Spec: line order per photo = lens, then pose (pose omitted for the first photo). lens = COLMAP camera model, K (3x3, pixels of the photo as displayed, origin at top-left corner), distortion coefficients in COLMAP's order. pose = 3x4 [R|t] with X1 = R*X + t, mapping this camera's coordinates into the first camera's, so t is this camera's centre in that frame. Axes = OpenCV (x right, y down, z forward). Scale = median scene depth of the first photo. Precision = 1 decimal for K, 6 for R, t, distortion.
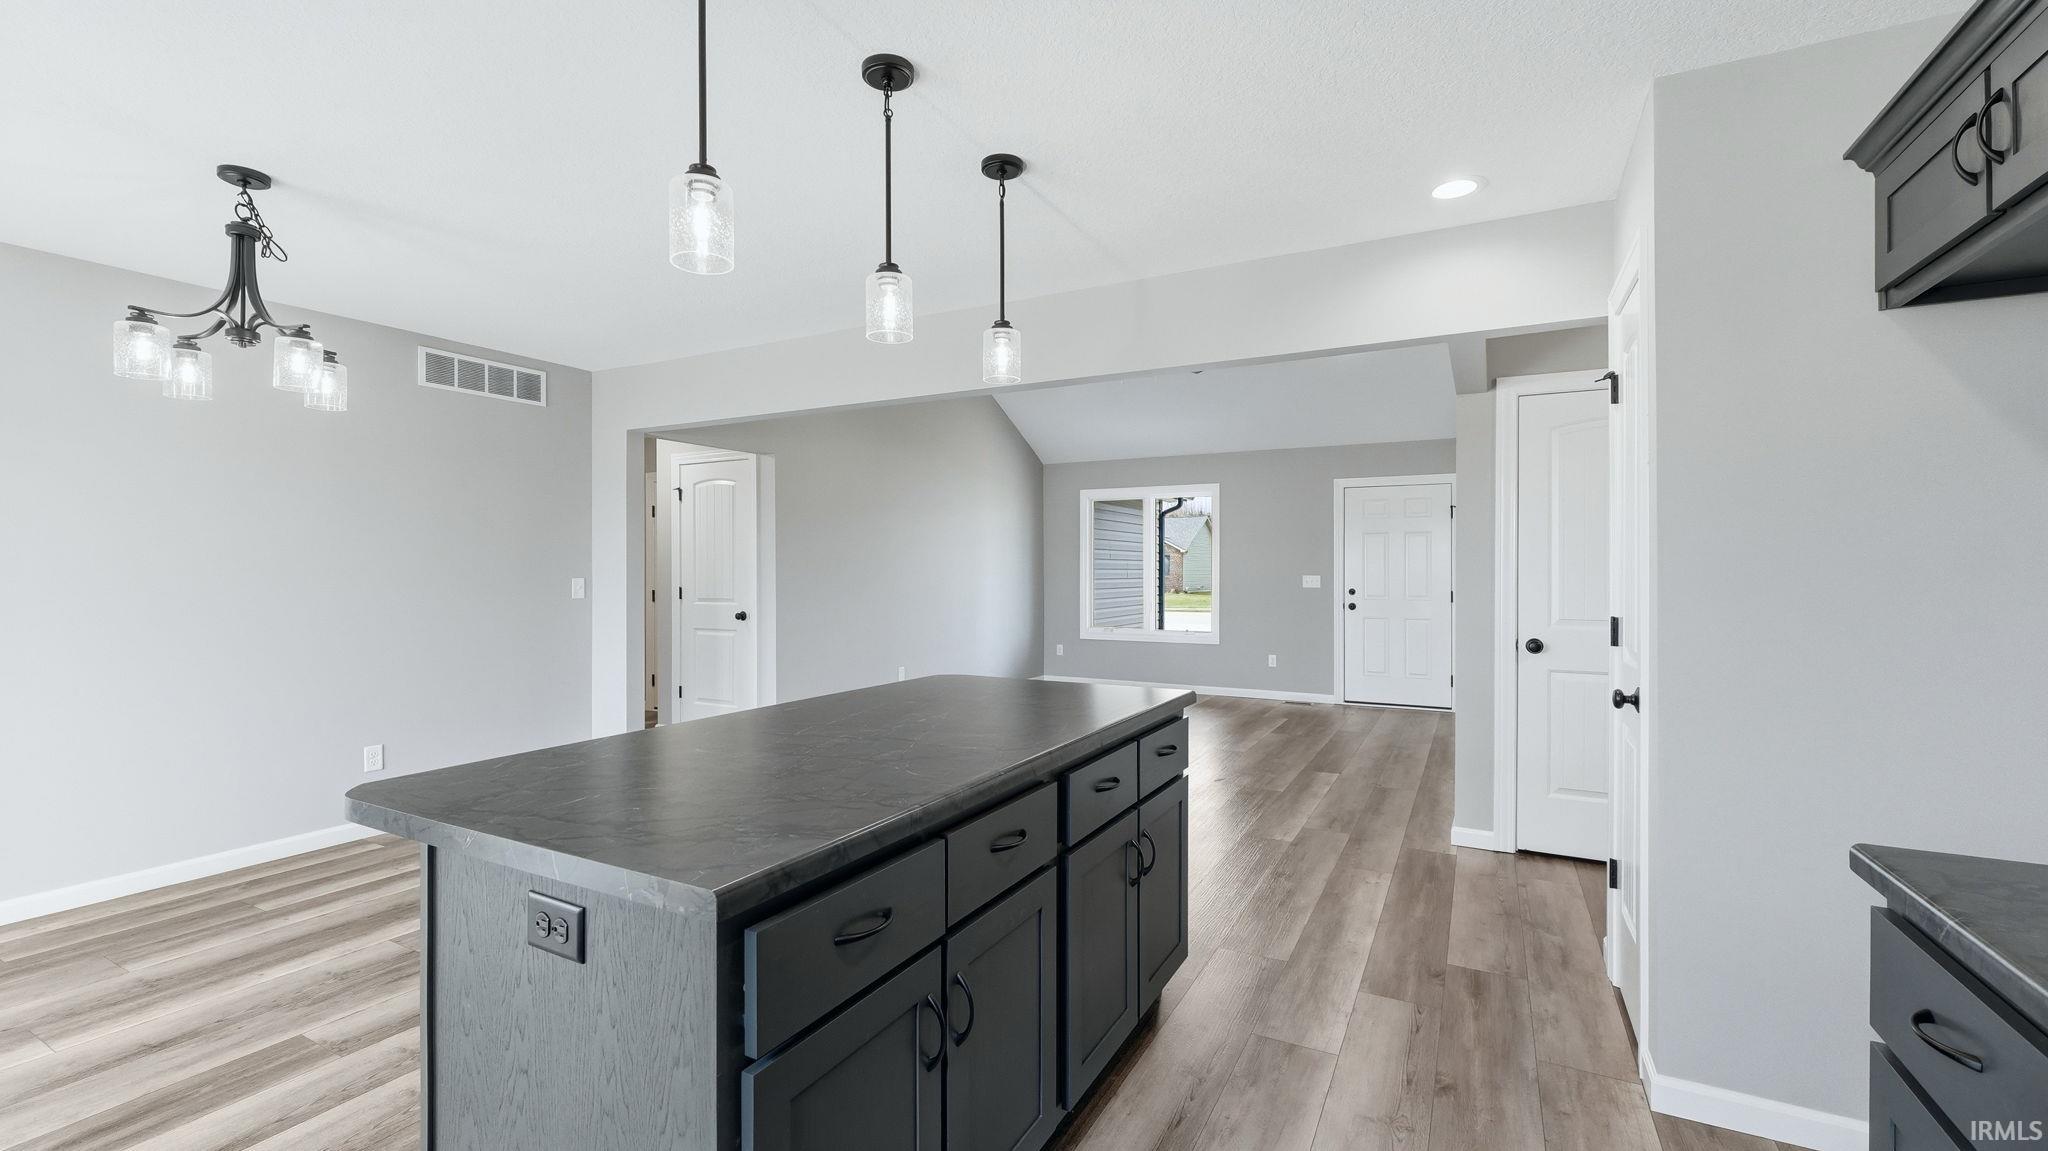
lens RADIAL K [[855.2, 0, 1020.2], [0, 855.2, 572.2], [0, 0, 1]] dist [-0.000134, 0.000004]
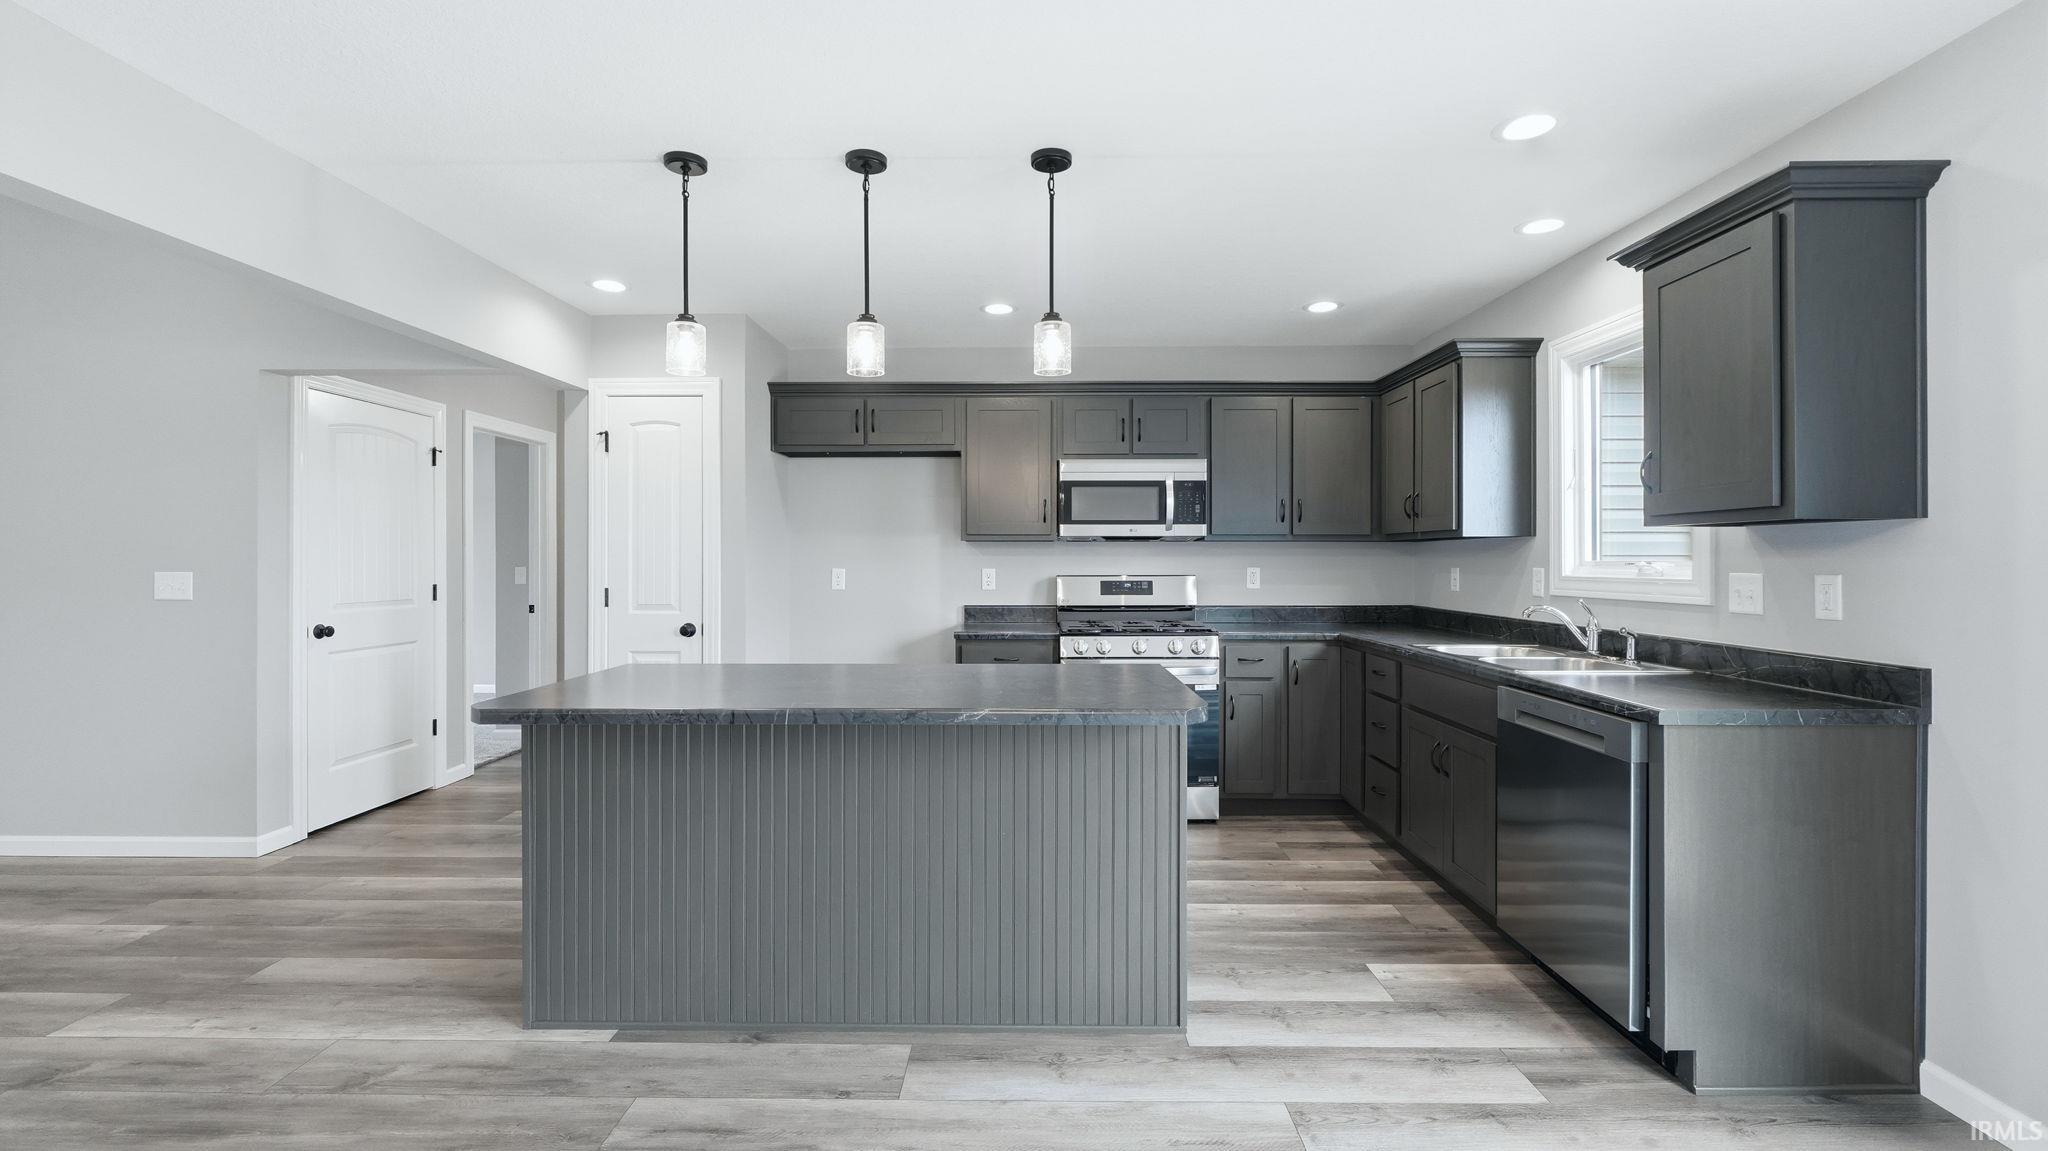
lens RADIAL K [[852.2, 0, 1022.7], [0, 852.2, 560.8], [0, 0, 1]] dist [-0.004157, 0.000309]
pose [[-0.463359, -0.003077, 0.886165, -0.753844], [0.004574, 0.999972, 0.005864, -0.002426], [-0.886159, 0.006770, -0.463332, 0.758799]]
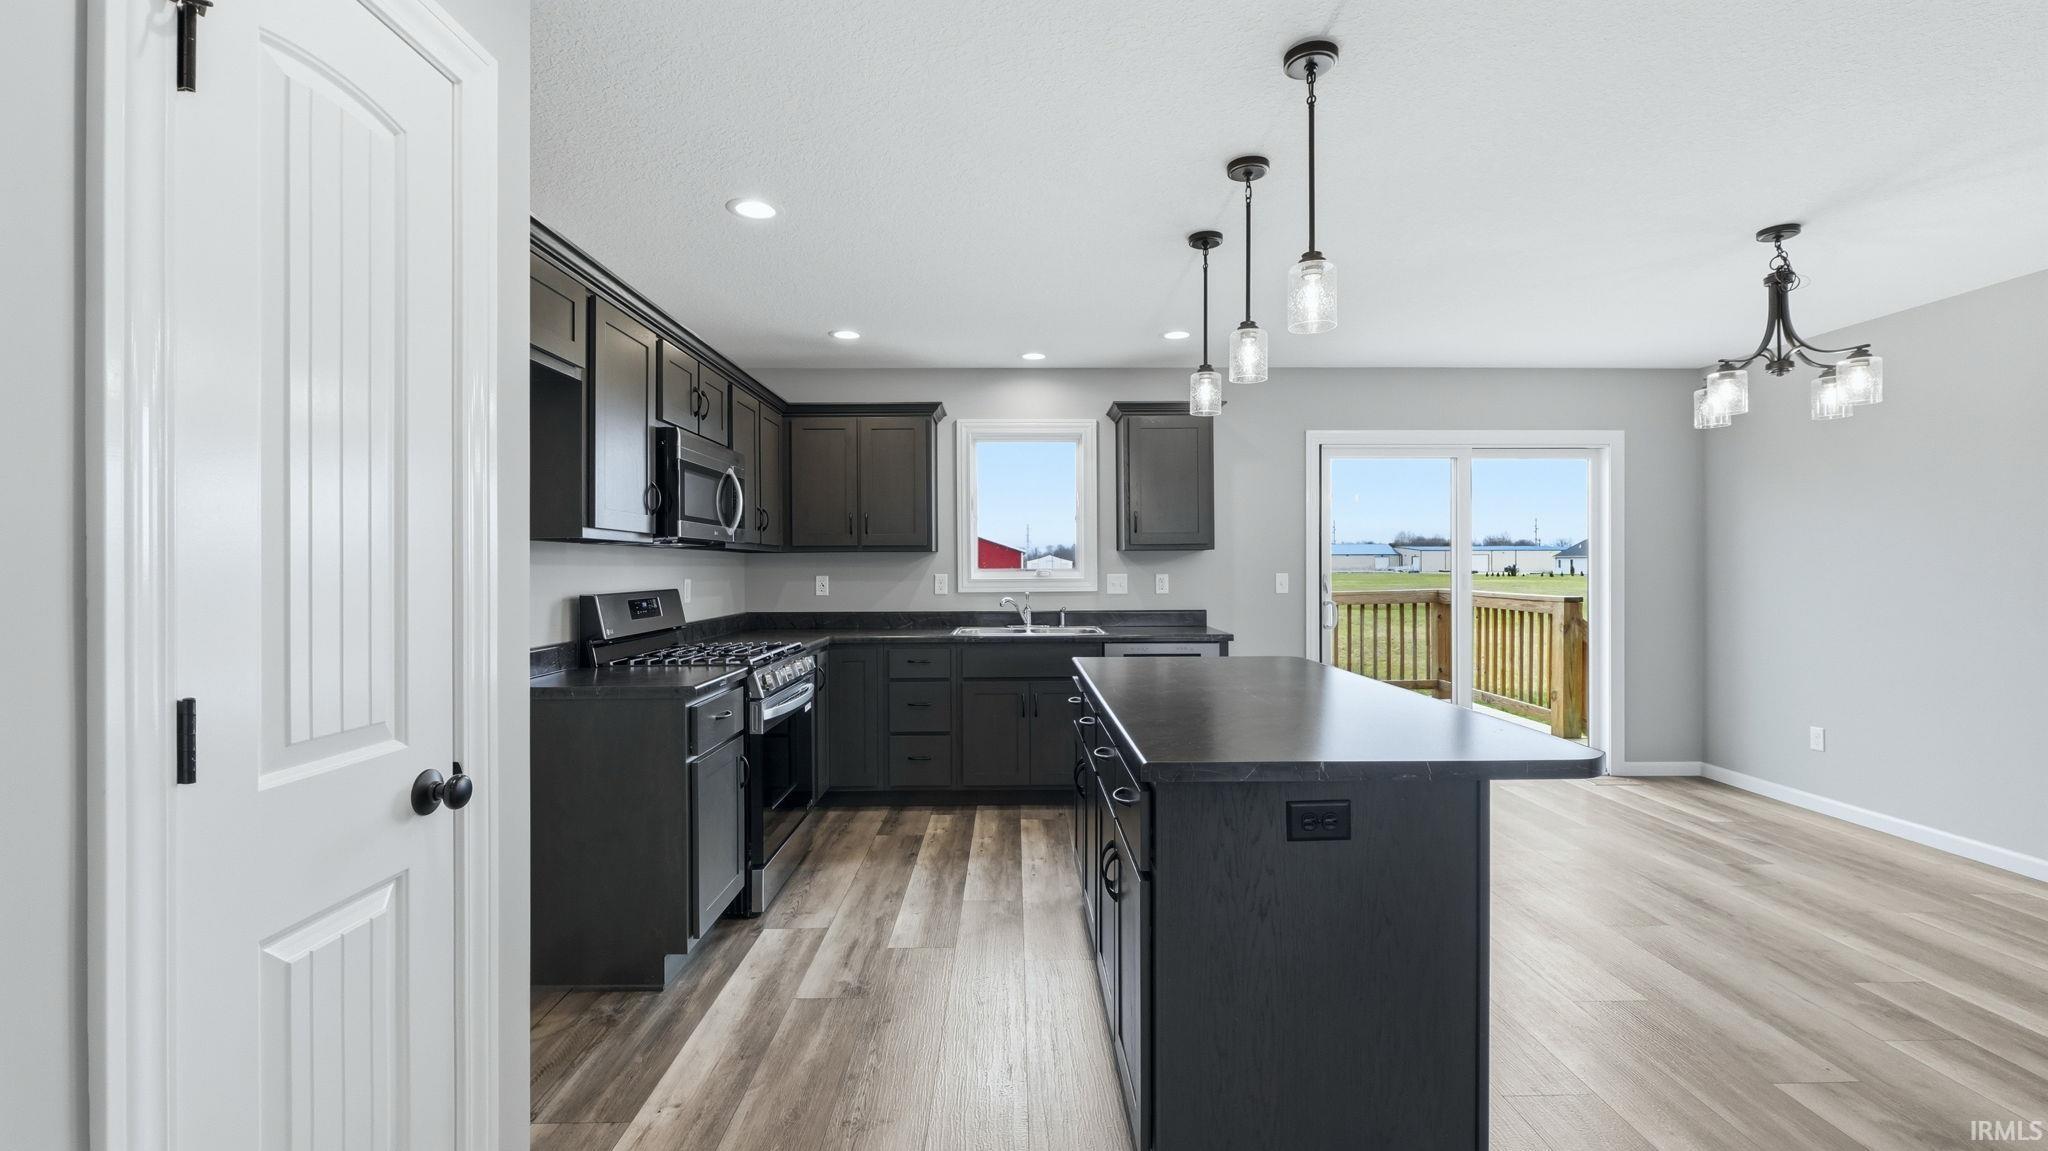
lens RADIAL K [[849.2, 0, 1021.5], [0, 849.2, 566.1], [0, 0, 1]] dist [-0.003610, -0.000101]
pose [[-0.873516, 0.002056, -0.486792, 0.409802], [0.000694, 0.999995, 0.002979, -0.003085], [0.486796, 0.002265, -0.873513, 1.061156]]
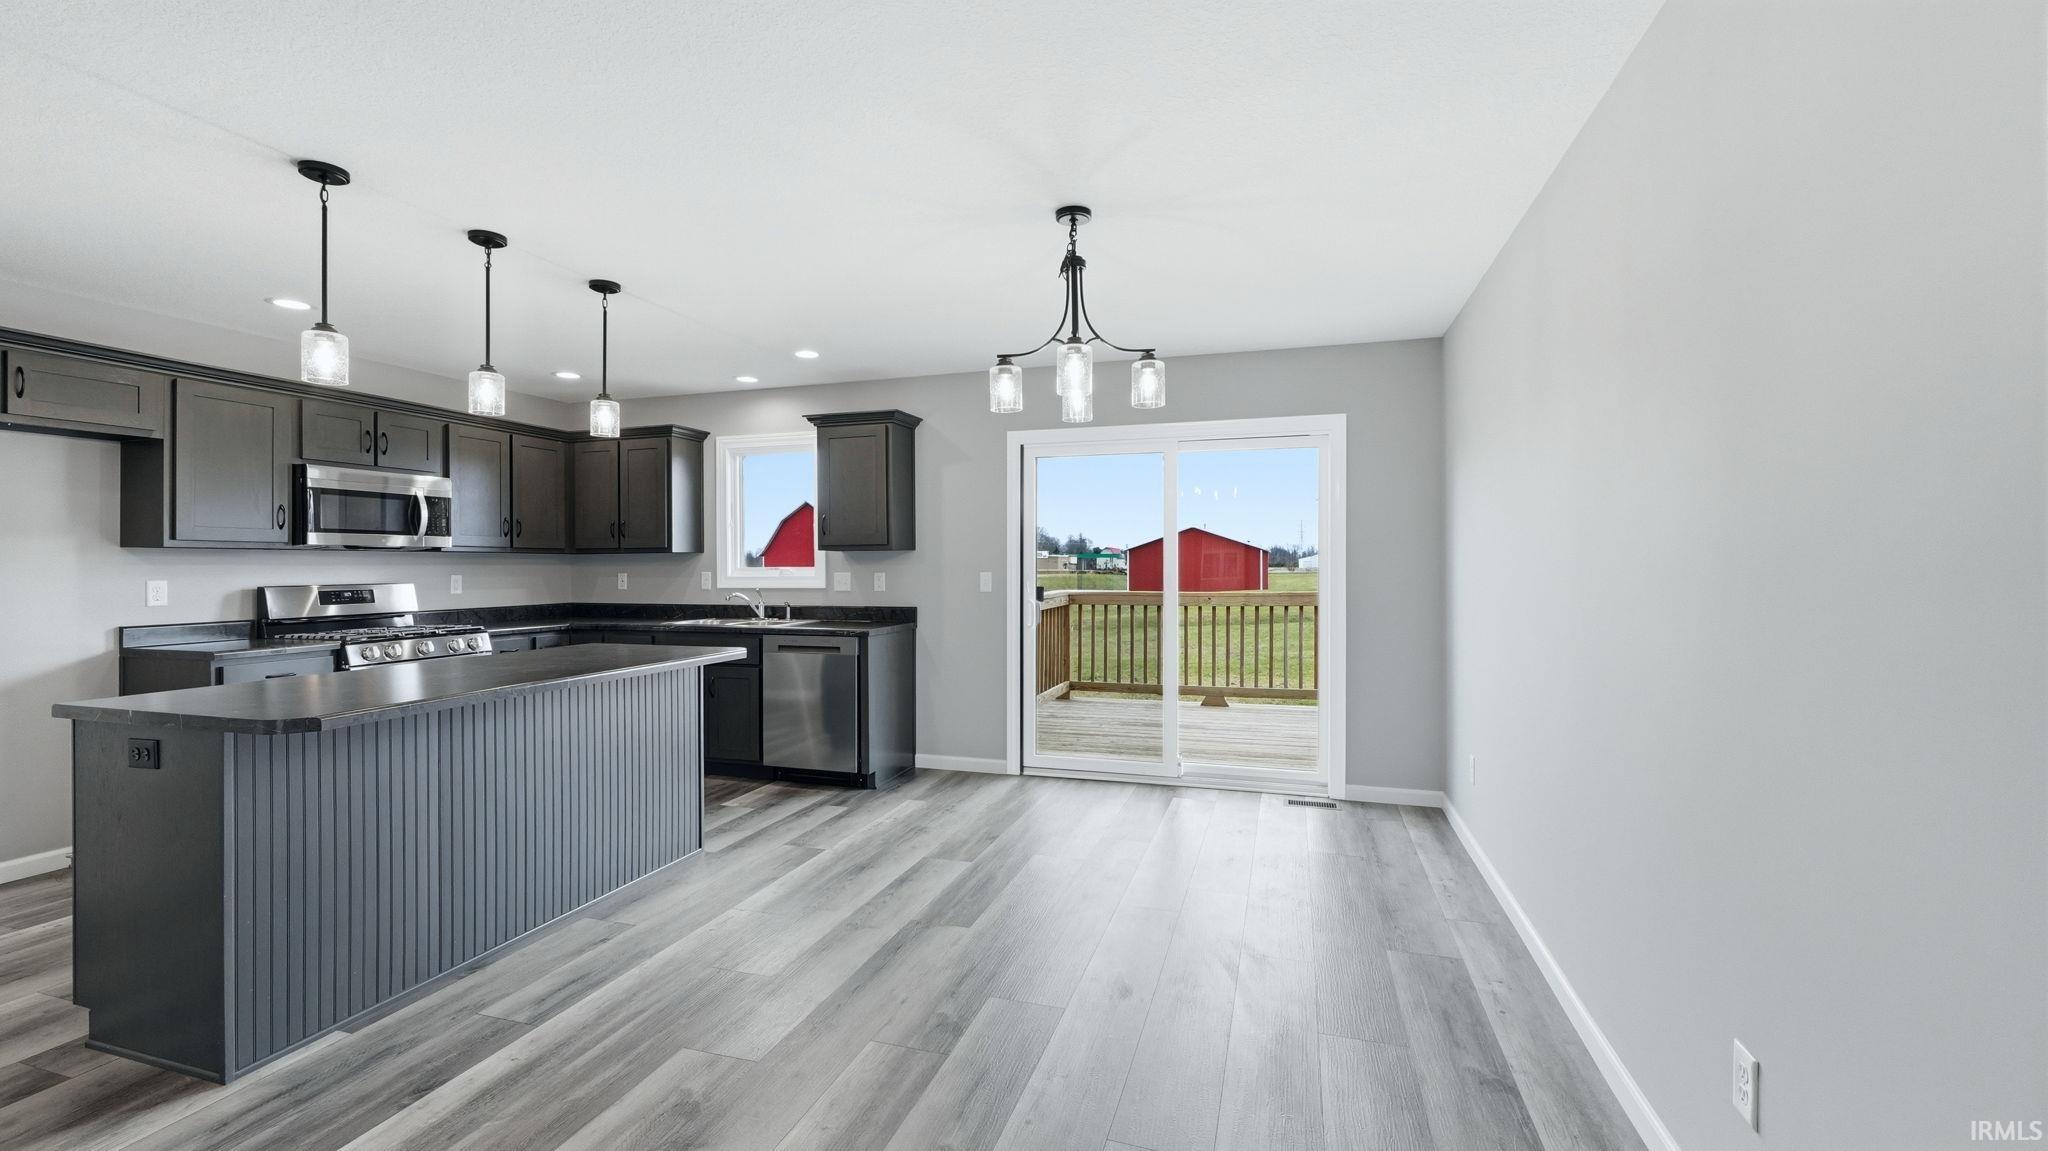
lens RADIAL K [[849.2, 0, 1021.5], [0, 849.2, 566.1], [0, 0, 1]] dist [-0.003610, -0.000101]
pose [[-0.982213, 0.002868, -0.187749, -0.441319], [0.001950, 0.999985, 0.005075, -0.004155], [0.187761, 0.004619, -0.982204, 1.463339]]
